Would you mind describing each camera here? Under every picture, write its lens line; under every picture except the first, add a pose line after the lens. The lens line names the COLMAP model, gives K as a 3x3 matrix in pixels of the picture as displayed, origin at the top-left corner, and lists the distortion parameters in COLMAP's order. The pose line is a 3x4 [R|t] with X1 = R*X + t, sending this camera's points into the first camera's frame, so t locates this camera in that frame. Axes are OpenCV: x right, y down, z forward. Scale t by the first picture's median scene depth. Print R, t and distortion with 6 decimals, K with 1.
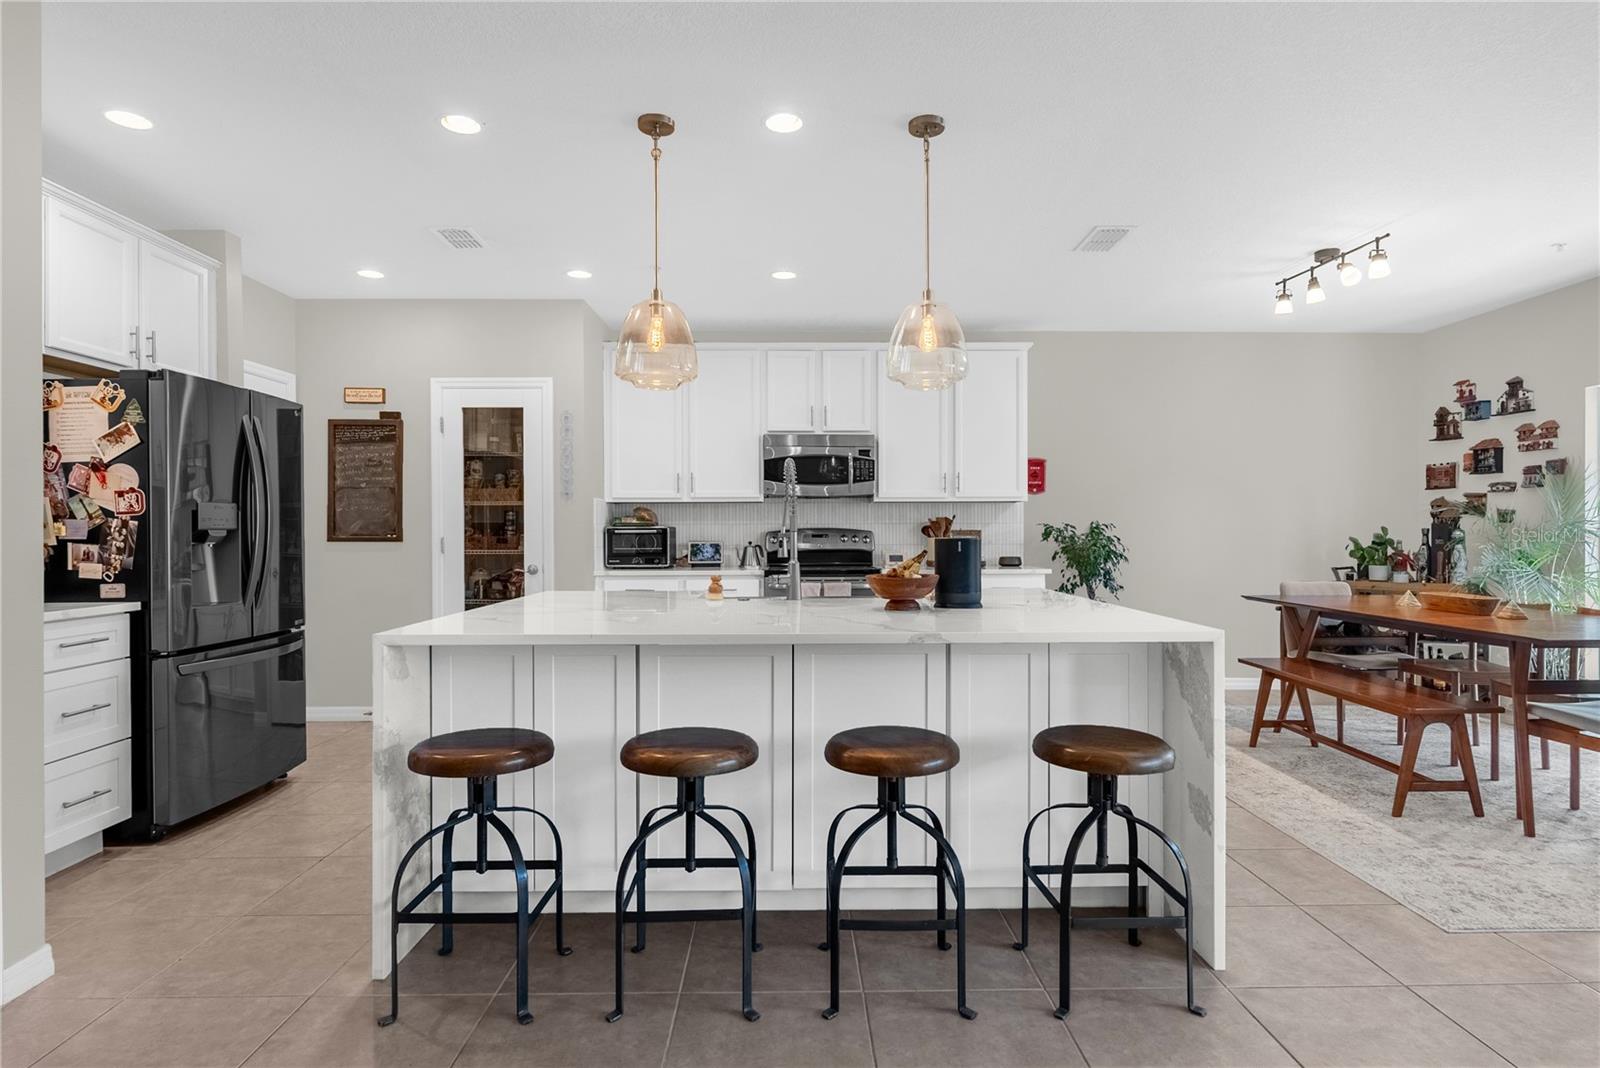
lens RADIAL K [[856.4, 0, 797.7], [0, 856.4, 529.6], [0, 0, 1]] dist [-0.001515, 0.002625]
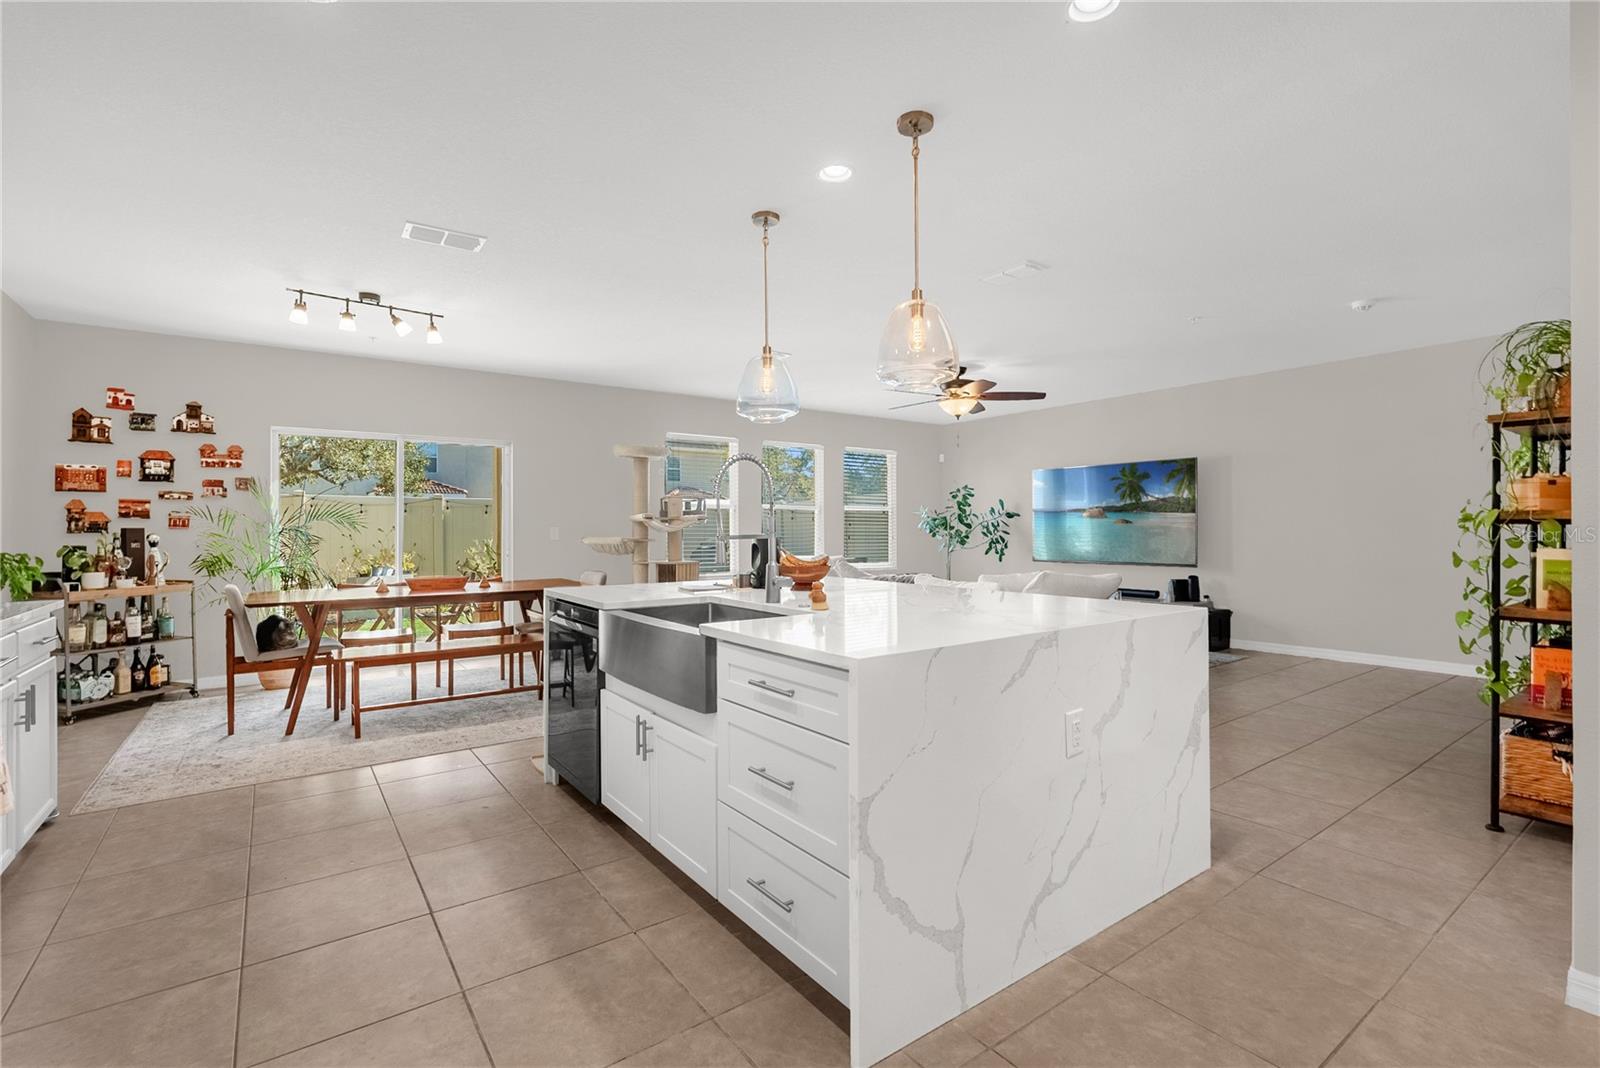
lens RADIAL K [[712.7, 0, 806.5], [0, 712.7, 529.7], [0, 0, 1]] dist [-0.000843, 0.001076]
pose [[-0.581054, 0.005070, 0.813849, -0.448076], [0.005692, 0.999981, -0.002166, 0.002036], [-0.813845, 0.003374, -0.581072, 0.929343]]
